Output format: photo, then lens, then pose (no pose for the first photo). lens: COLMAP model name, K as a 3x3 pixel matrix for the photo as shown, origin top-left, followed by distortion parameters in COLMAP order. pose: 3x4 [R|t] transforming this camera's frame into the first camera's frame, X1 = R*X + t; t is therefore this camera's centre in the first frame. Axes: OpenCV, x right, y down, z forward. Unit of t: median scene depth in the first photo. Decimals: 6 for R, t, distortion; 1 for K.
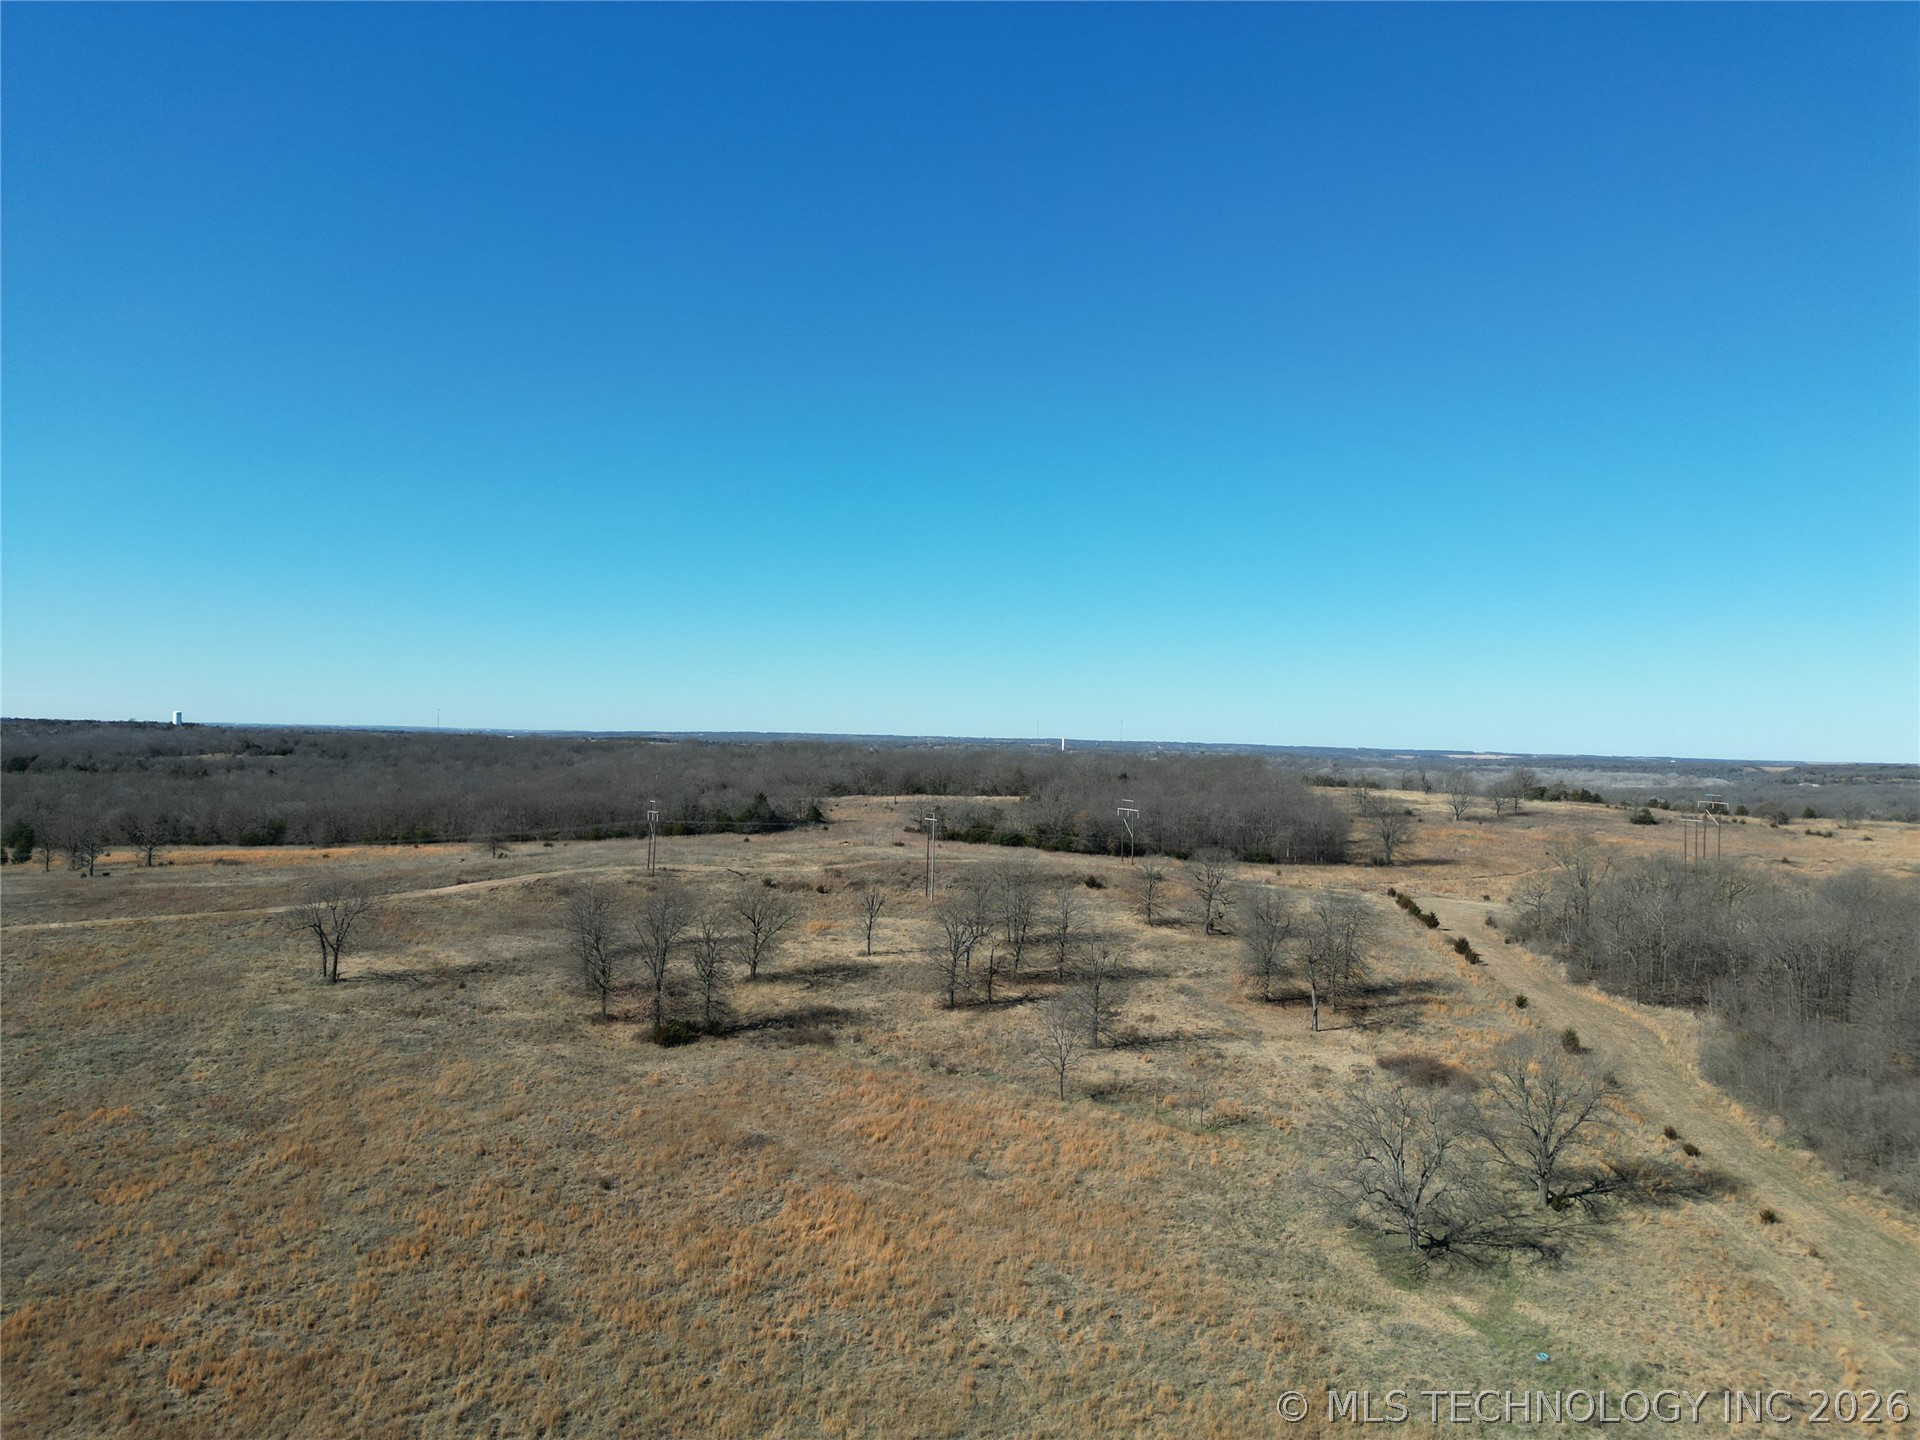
lens RADIAL K [[1343.7, 0, 962.1], [0, 1343.7, 701.0], [0, 0, 1]] dist [0.086672, -0.077790]
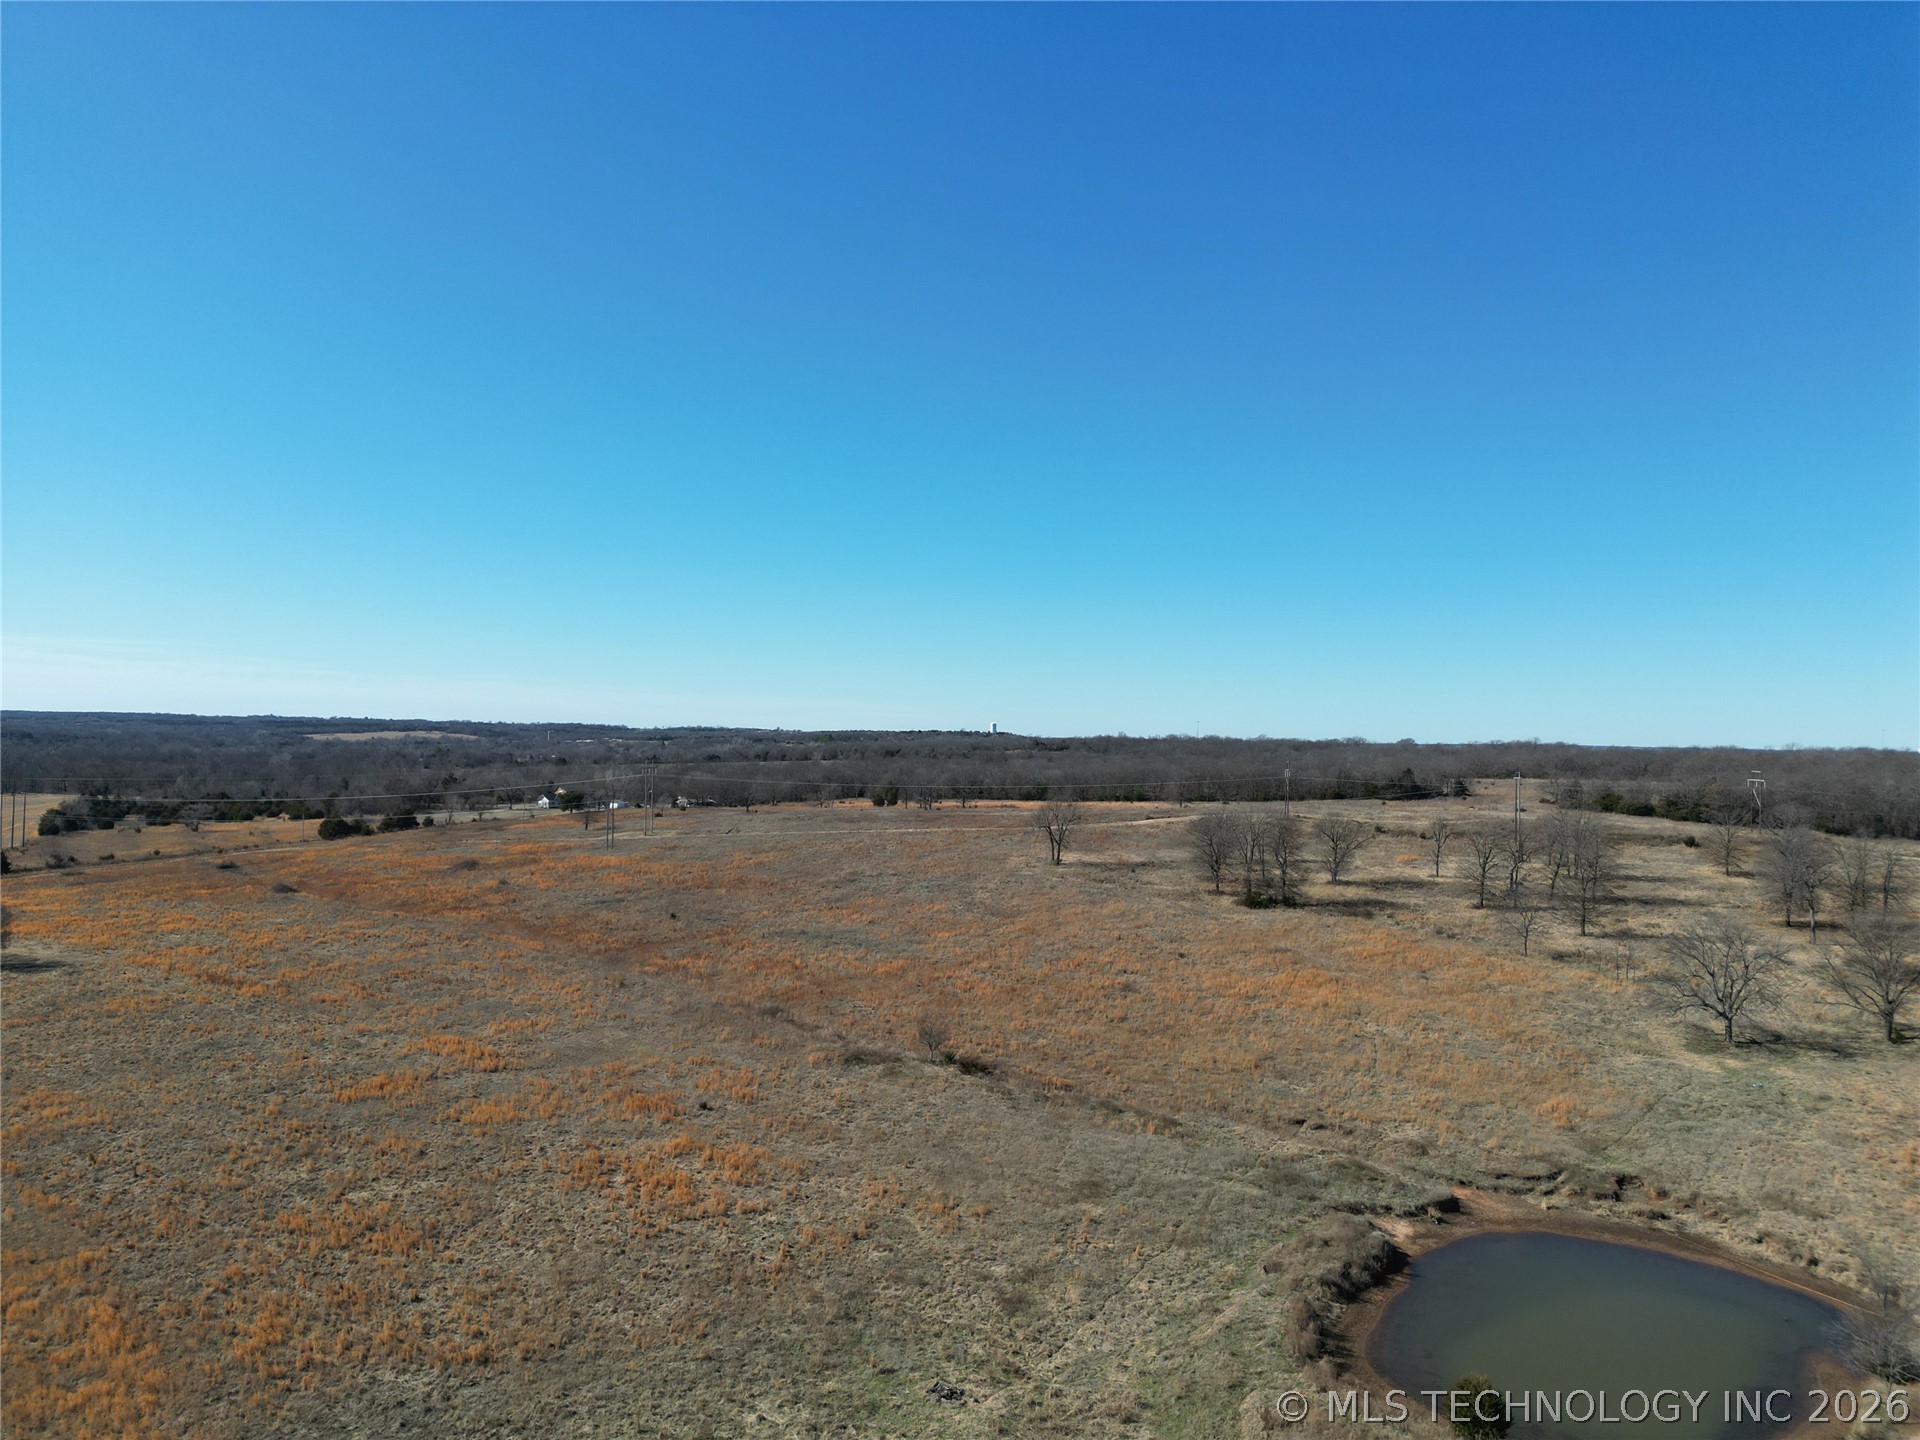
lens RADIAL K [[1343.7, 0, 959.4], [0, 1343.7, 712.6], [0, 0, 1]] dist [0.086672, -0.077790]
pose [[0.853568, -0.013499, -0.520807, 0.237036], [0.012809, 0.999906, -0.004924, 0.039207], [0.520824, -0.002468, 0.853660, -0.353879]]
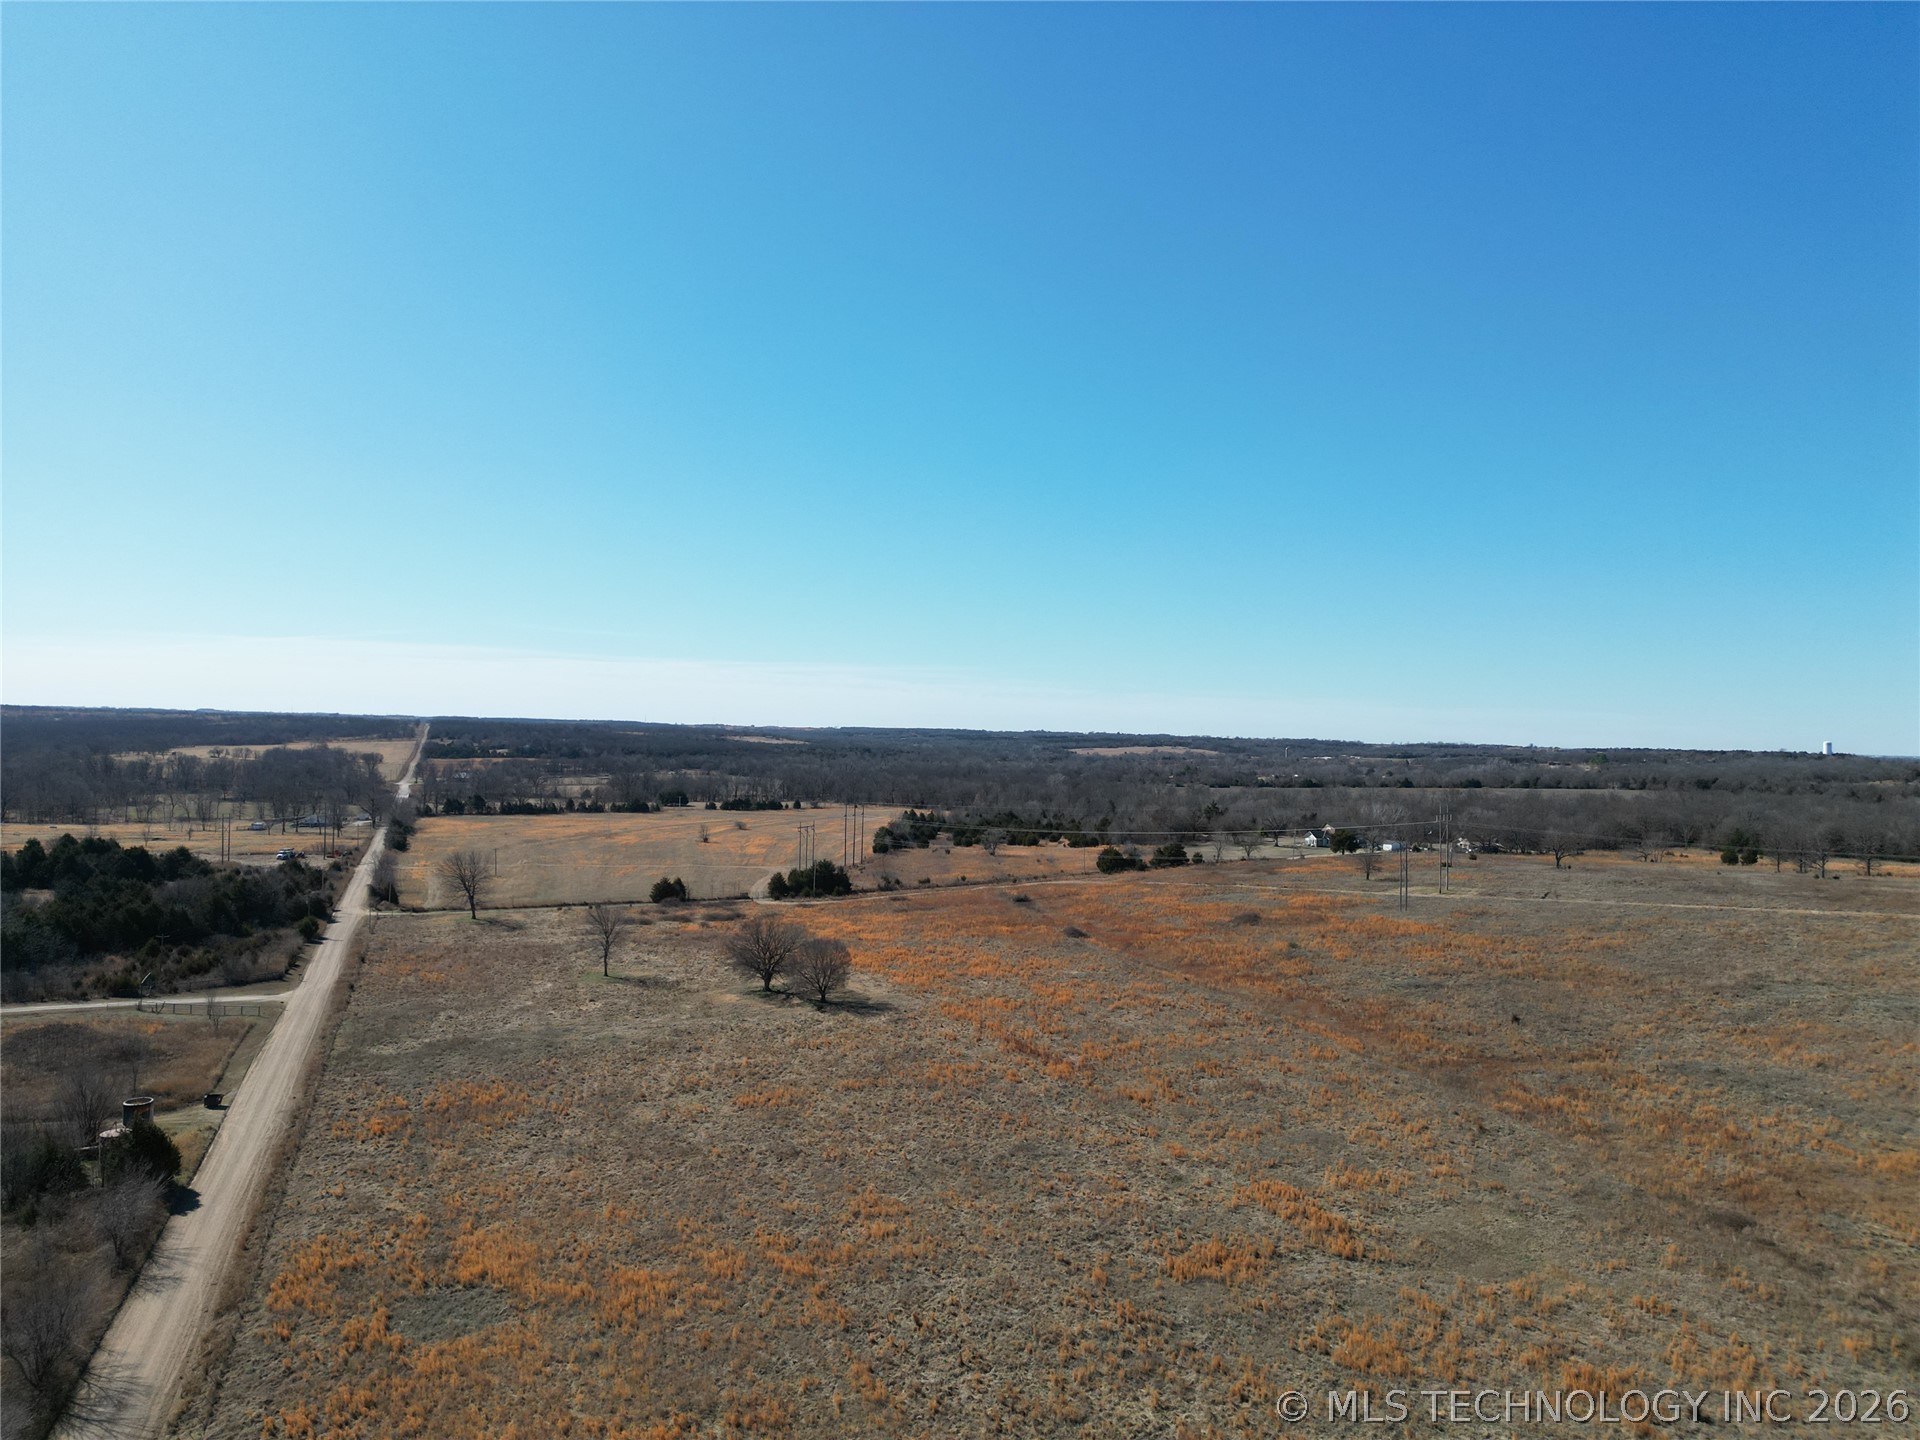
lens RADIAL K [[1343.7, 0, 962.6], [0, 1343.7, 710.8], [0, 0, 1]] dist [0.086672, -0.077790]
pose [[0.477567, -0.025600, -0.878223, 0.050459], [0.011467, 0.999672, -0.022905, 0.008424], [0.878521, 0.000868, 0.477703, -0.263194]]
